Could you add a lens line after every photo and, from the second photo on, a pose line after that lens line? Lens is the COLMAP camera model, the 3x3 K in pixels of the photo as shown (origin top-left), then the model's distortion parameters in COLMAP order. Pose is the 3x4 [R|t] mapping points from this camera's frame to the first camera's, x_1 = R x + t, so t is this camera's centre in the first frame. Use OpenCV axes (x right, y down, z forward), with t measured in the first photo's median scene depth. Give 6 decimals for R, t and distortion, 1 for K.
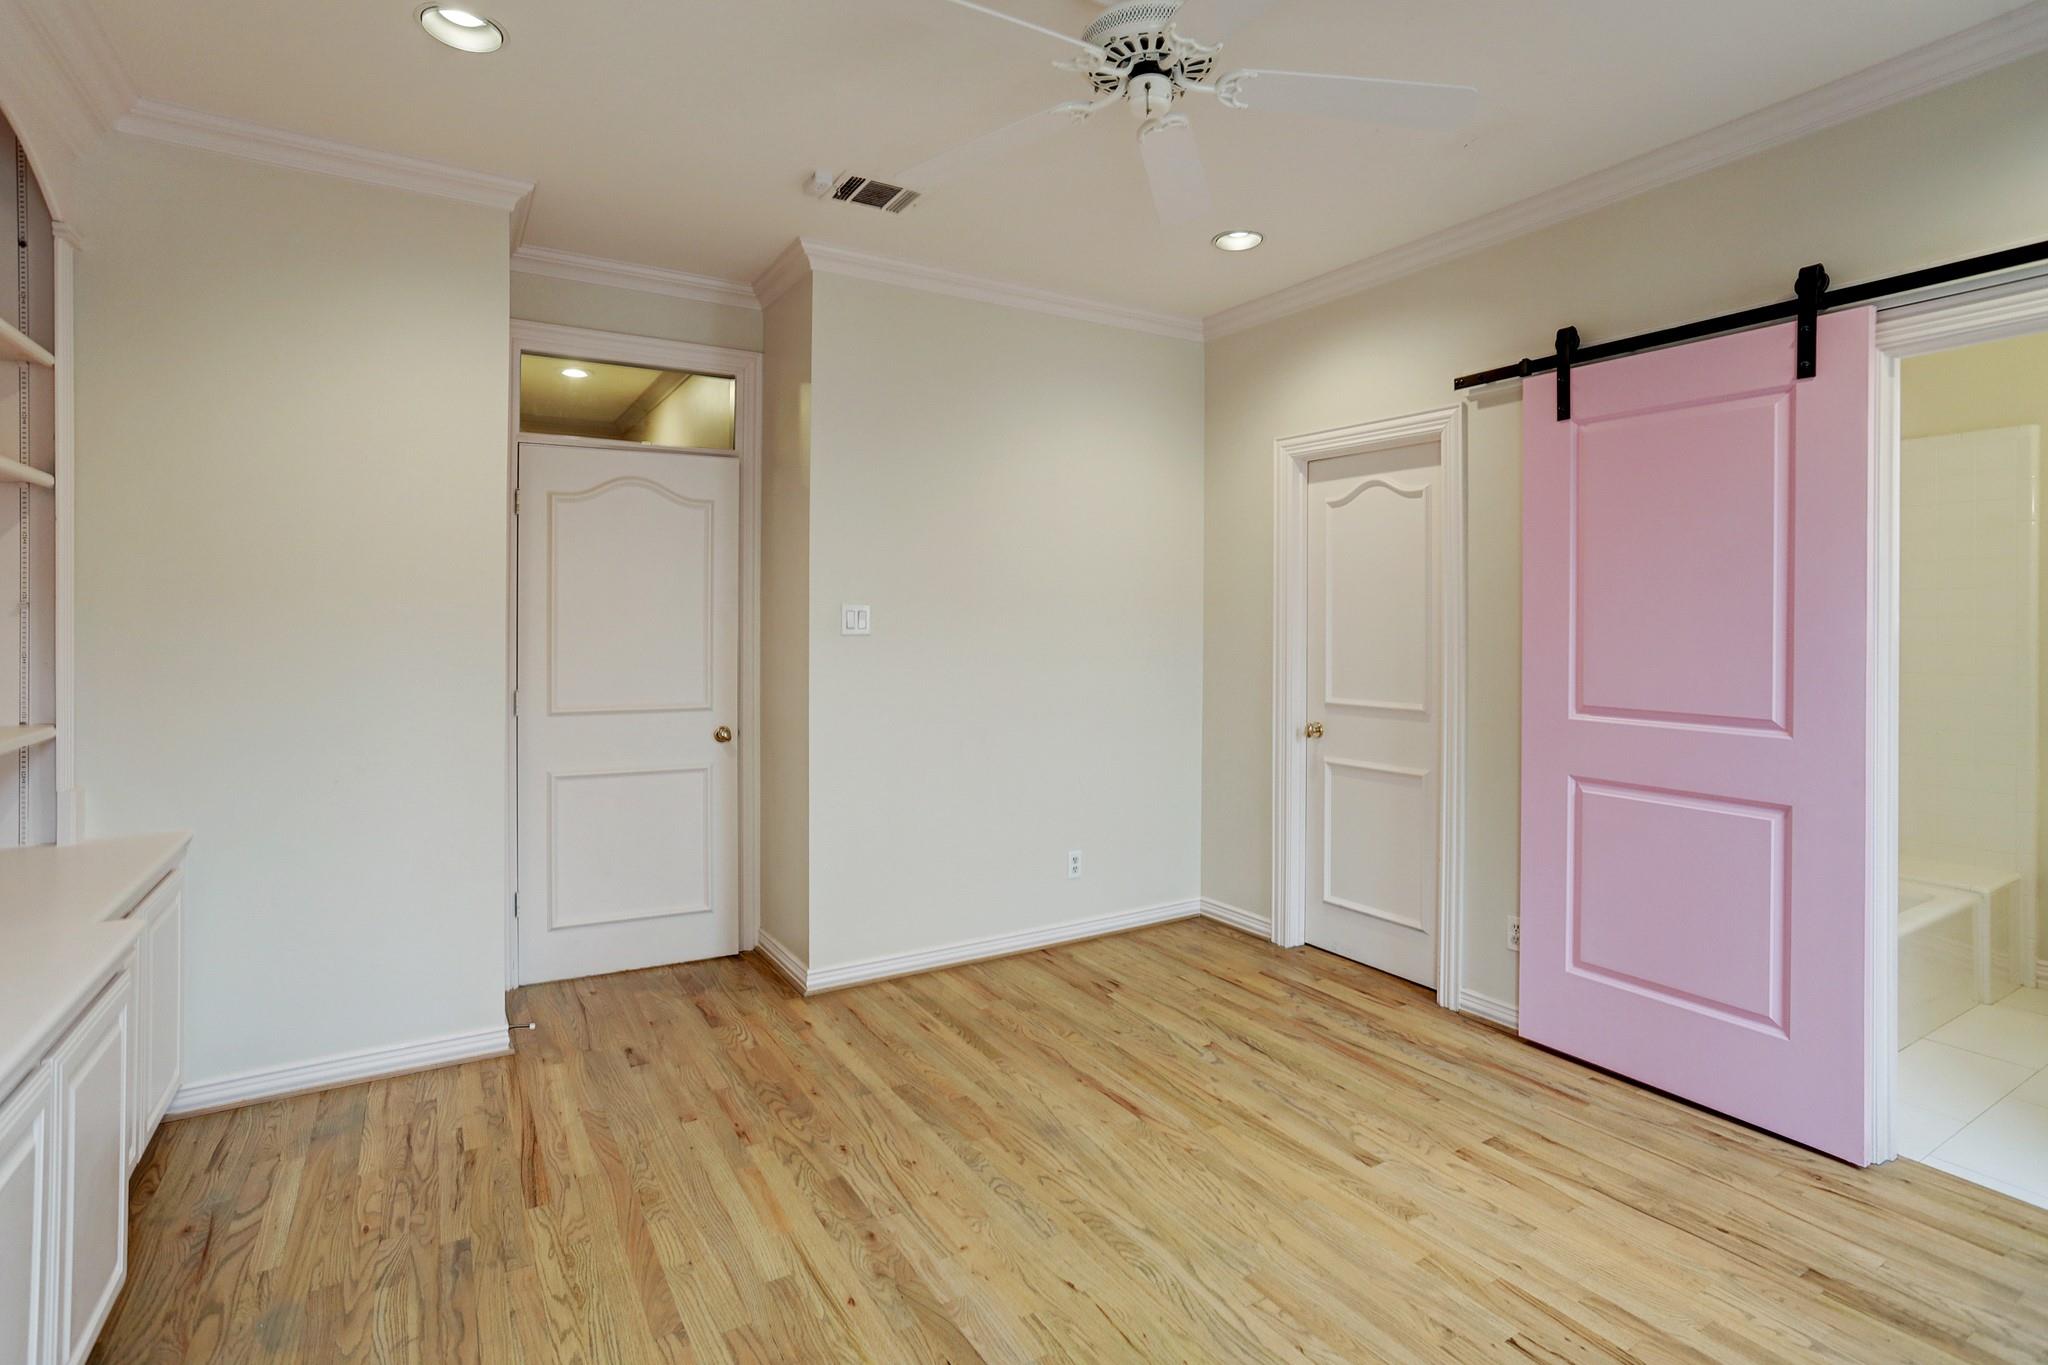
lens RADIAL K [[1021.9, 0, 1028.7], [0, 1021.9, 657.2], [0, 0, 1]] dist [-0.001189, 0.000534]
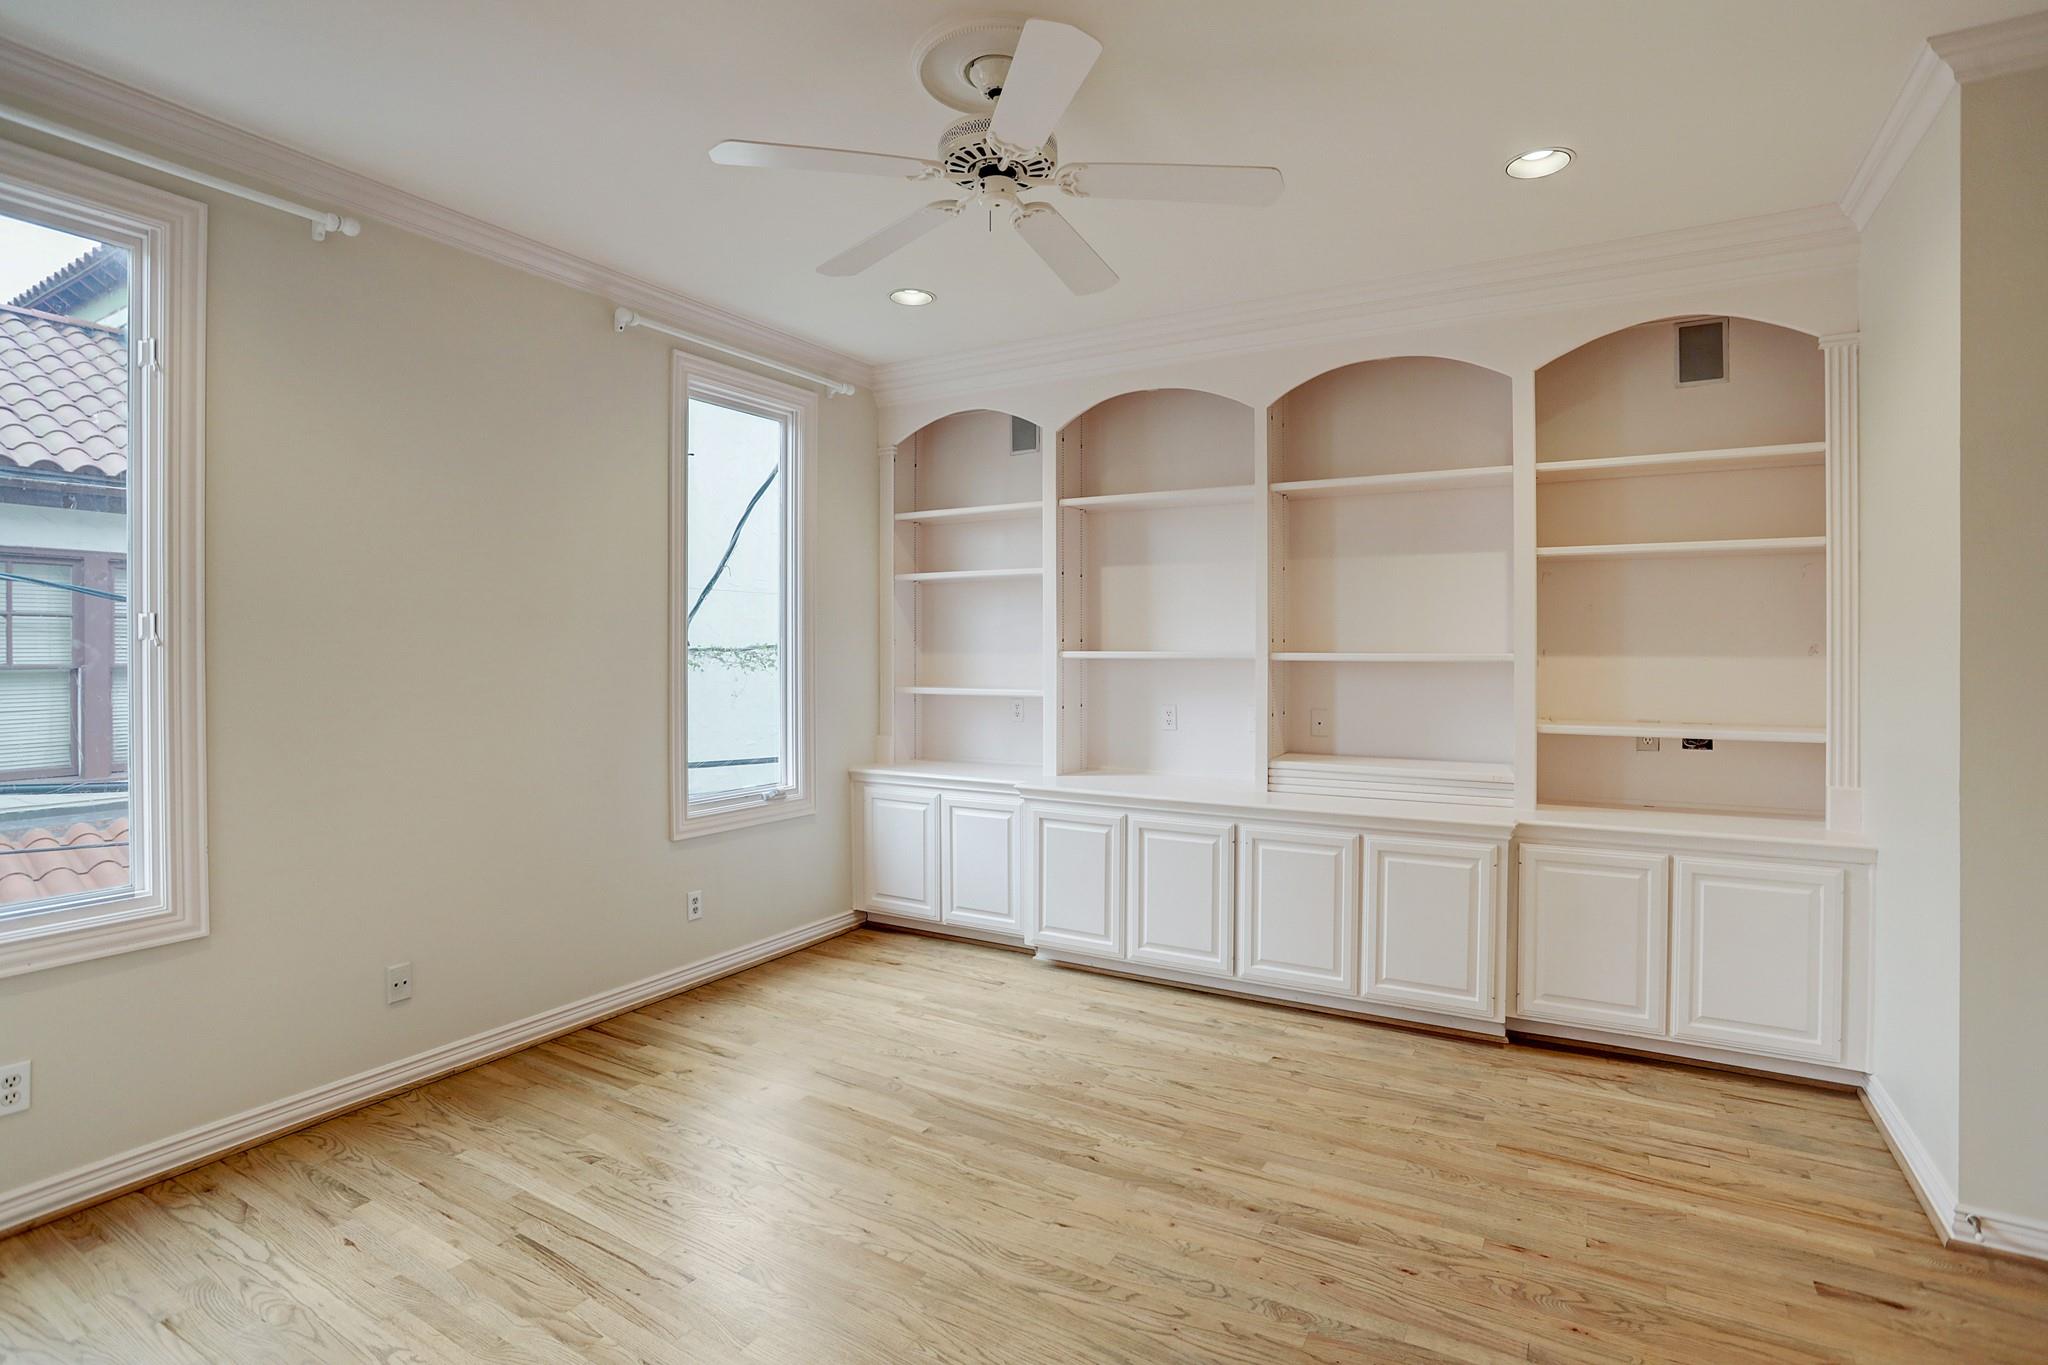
lens RADIAL K [[1021.9, 0, 1028.7], [0, 1021.9, 657.2], [0, 0, 1]] dist [-0.001189, 0.000534]
pose [[-0.883502, 0.000773, -0.468426, 0.537835], [-0.017012, 0.999286, 0.033737, -0.055971], [0.468118, 0.037775, -0.882858, 1.727744]]
